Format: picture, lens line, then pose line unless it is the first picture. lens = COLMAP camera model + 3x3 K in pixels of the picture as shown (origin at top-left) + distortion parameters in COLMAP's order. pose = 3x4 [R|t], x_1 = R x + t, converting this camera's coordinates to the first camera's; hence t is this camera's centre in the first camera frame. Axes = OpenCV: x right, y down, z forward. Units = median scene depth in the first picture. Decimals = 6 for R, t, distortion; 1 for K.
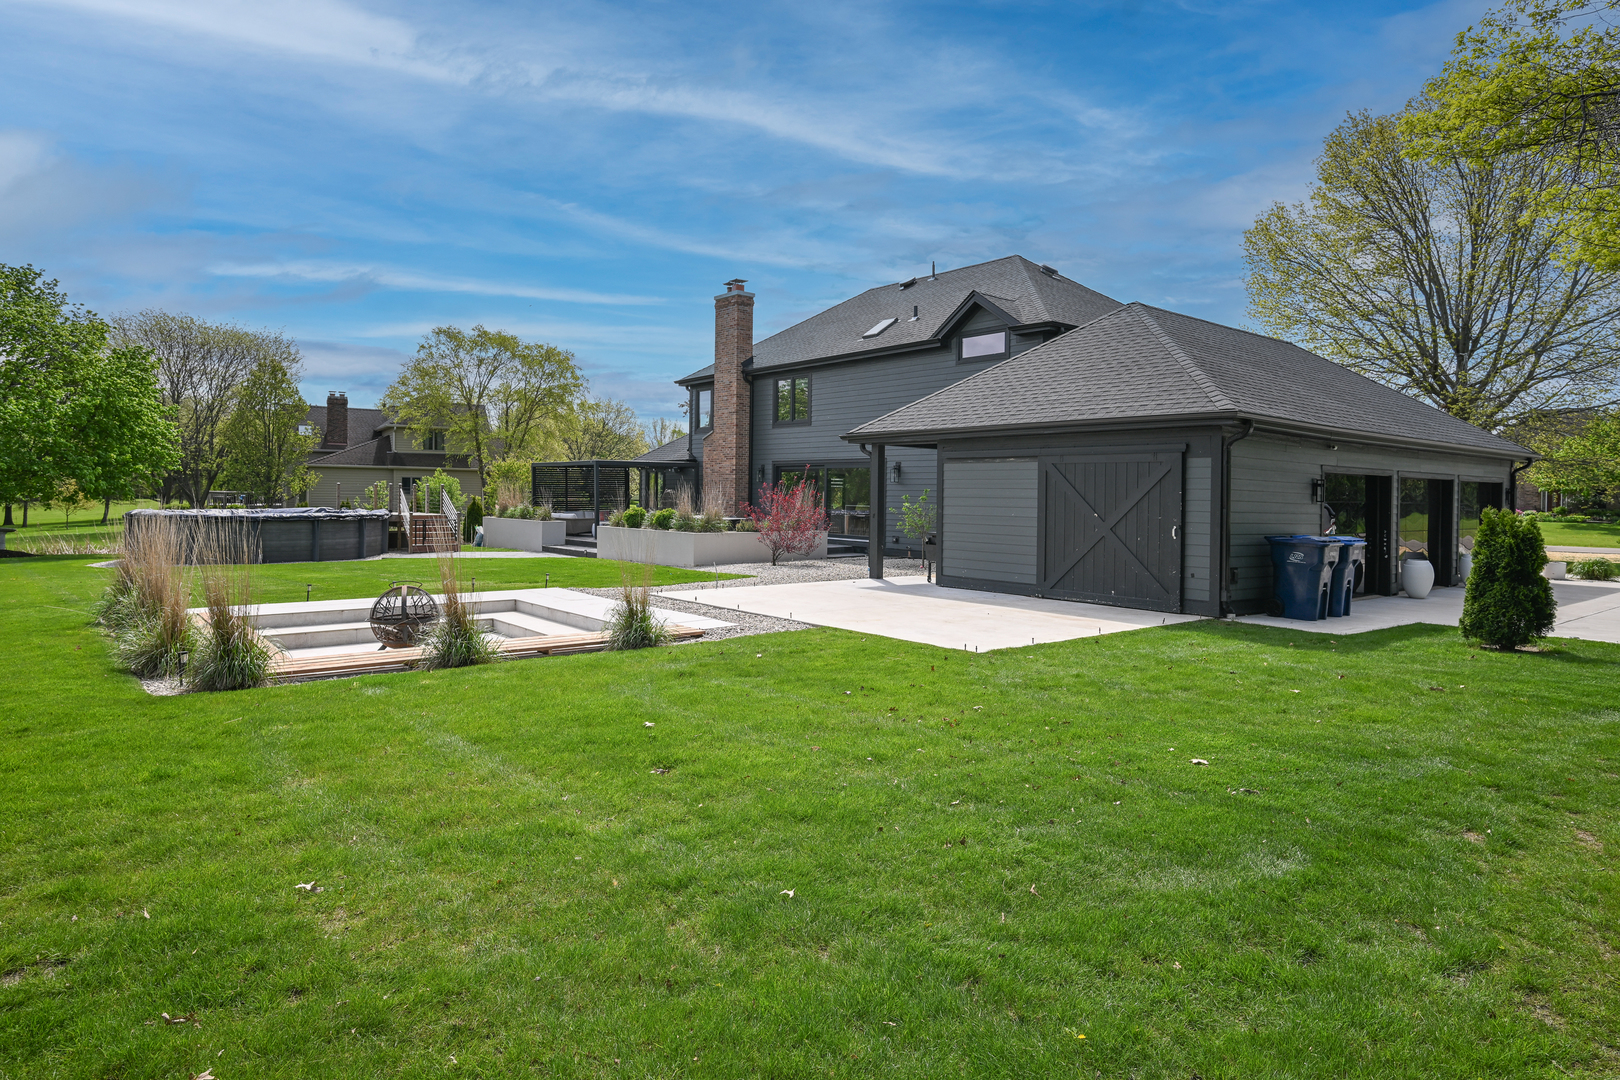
lens RADIAL K [[940.2, 0, 810.0], [0, 940.2, 504.1], [0, 0, 1]] dist [-0.001674, -0.000188]
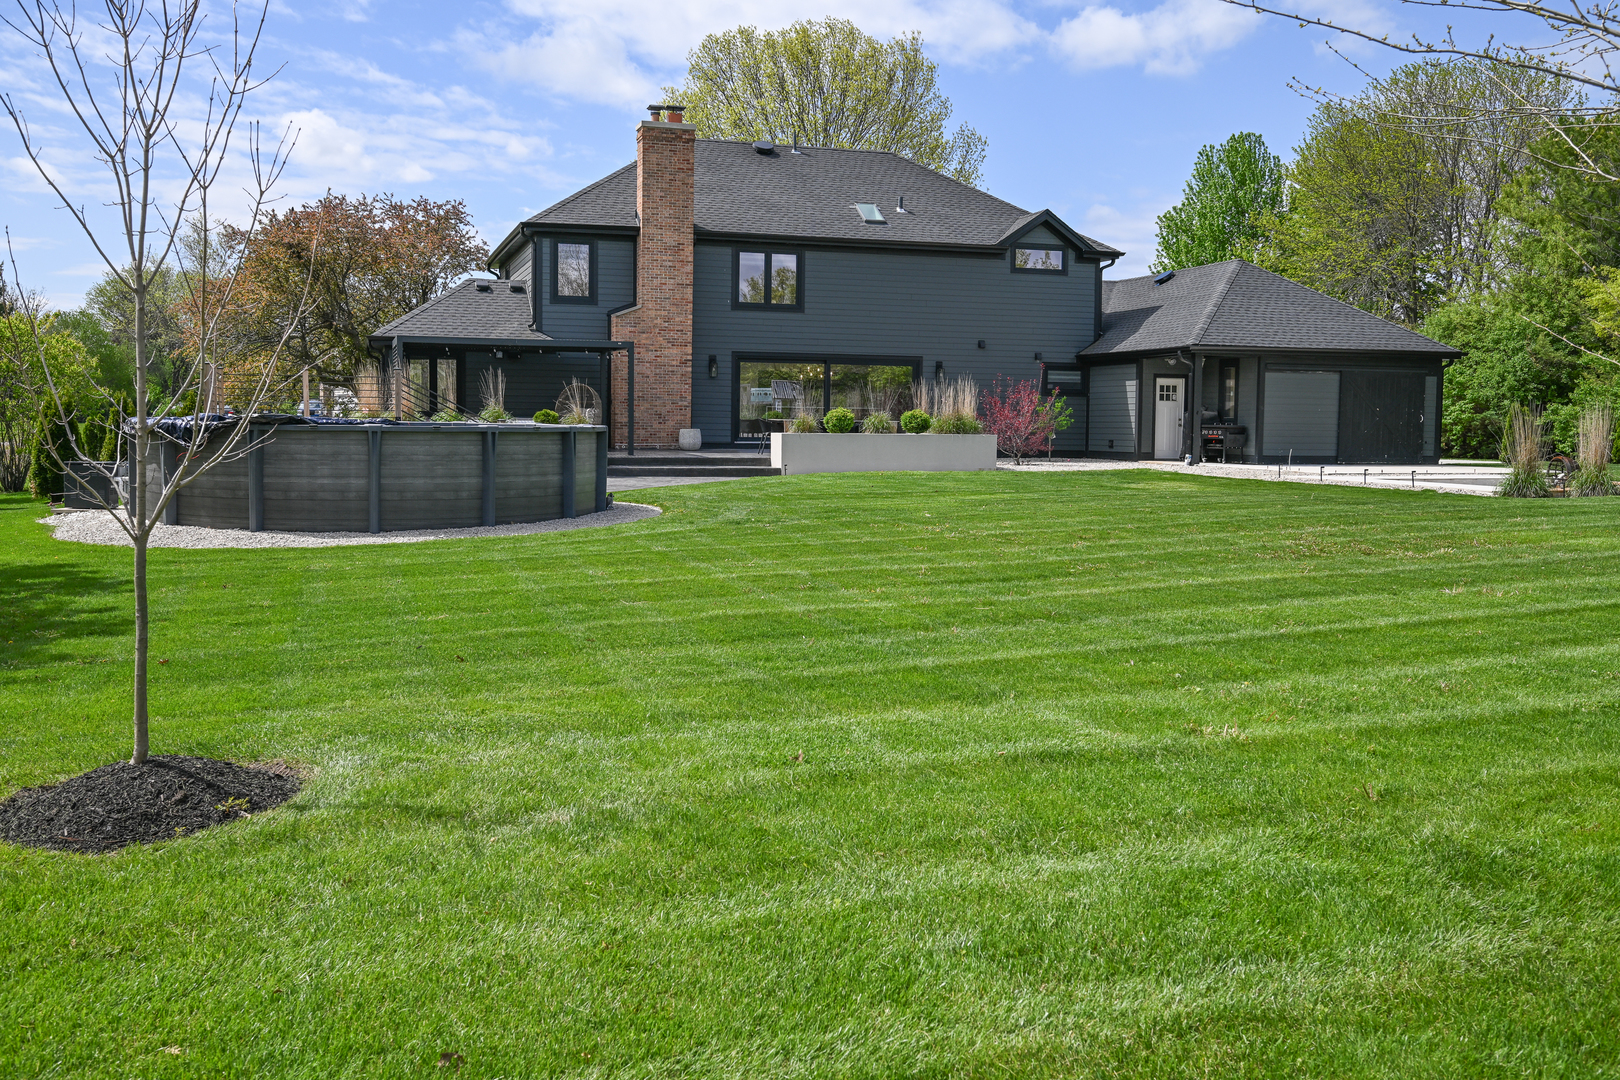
lens RADIAL K [[1440.5, 0, 786.4], [0, 1440.5, 505.3], [0, 0, 1]] dist [-0.002582, -0.001242]
pose [[0.373170, -0.065503, 0.925448, -1.371285], [0.003802, 0.997604, 0.069077, 0.000707], [-0.927755, -0.022259, 0.372525, 0.579720]]
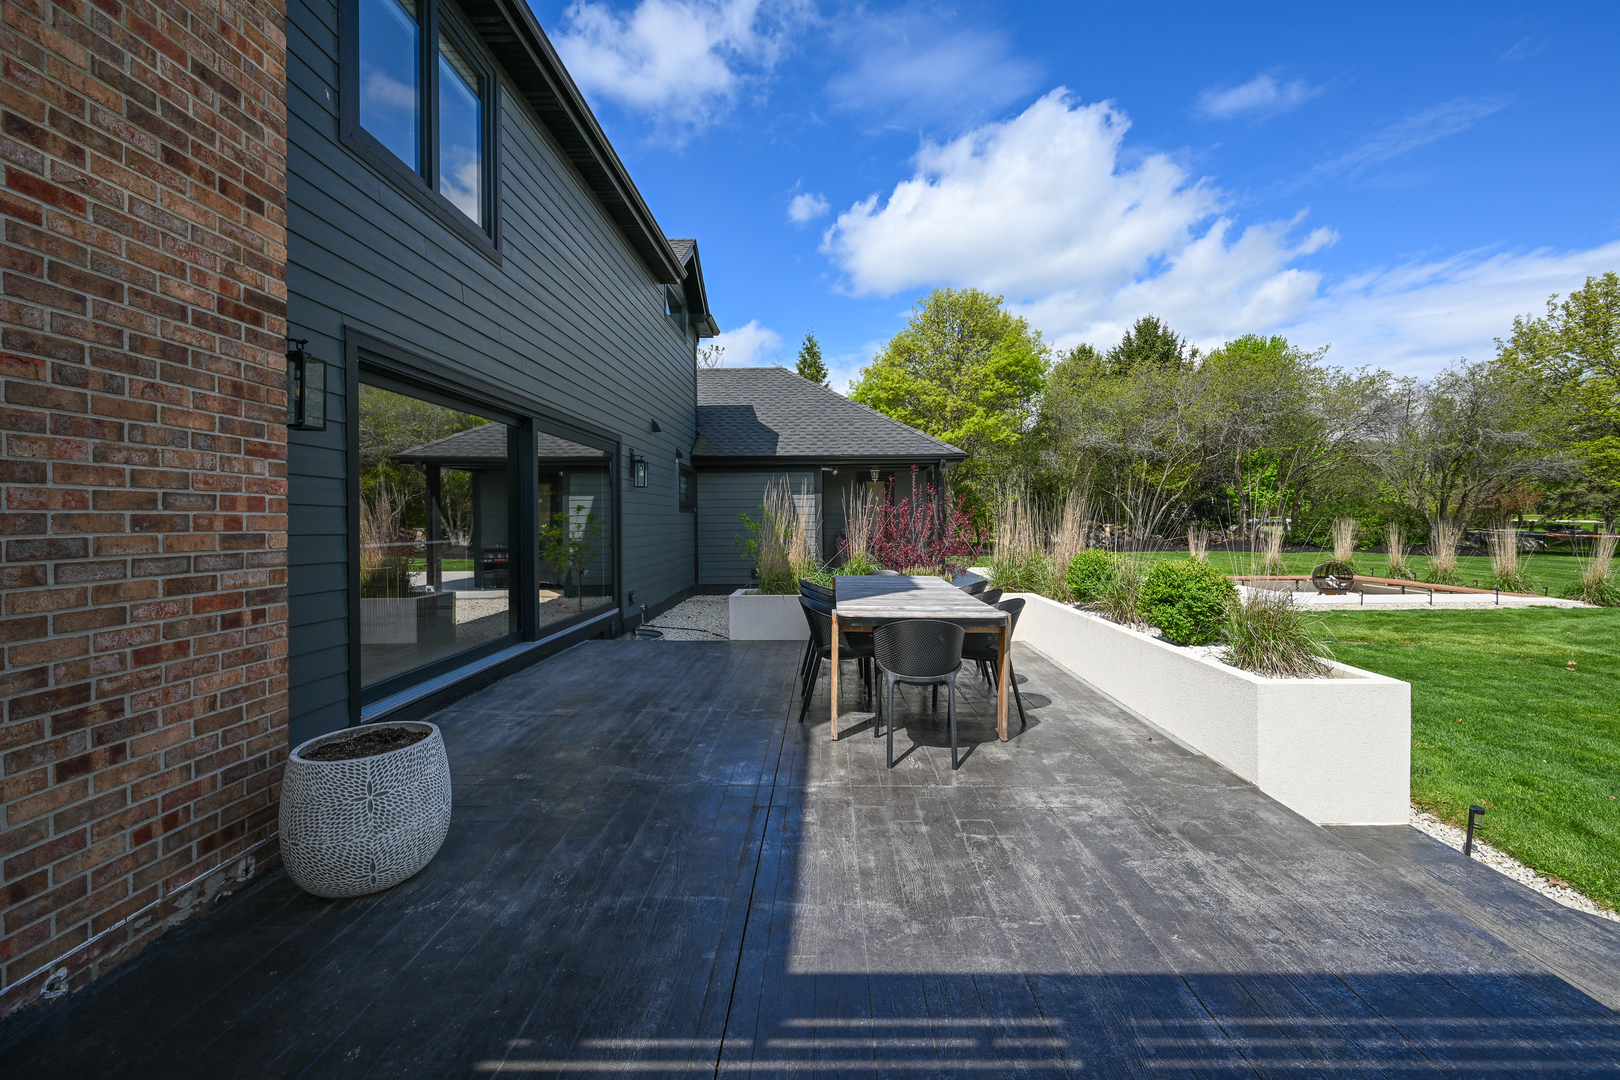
lens RADIAL K [[670.6, 0, 812.8], [0, 670.6, 513.0], [0, 0, 1]] dist [0.000225, -0.000005]
pose [[-0.752827, 0.000278, 0.658219, -0.228551], [0.007474, 0.999939, 0.008126, -0.011837], [-0.658176, 0.011037, -0.752783, 1.218437]]
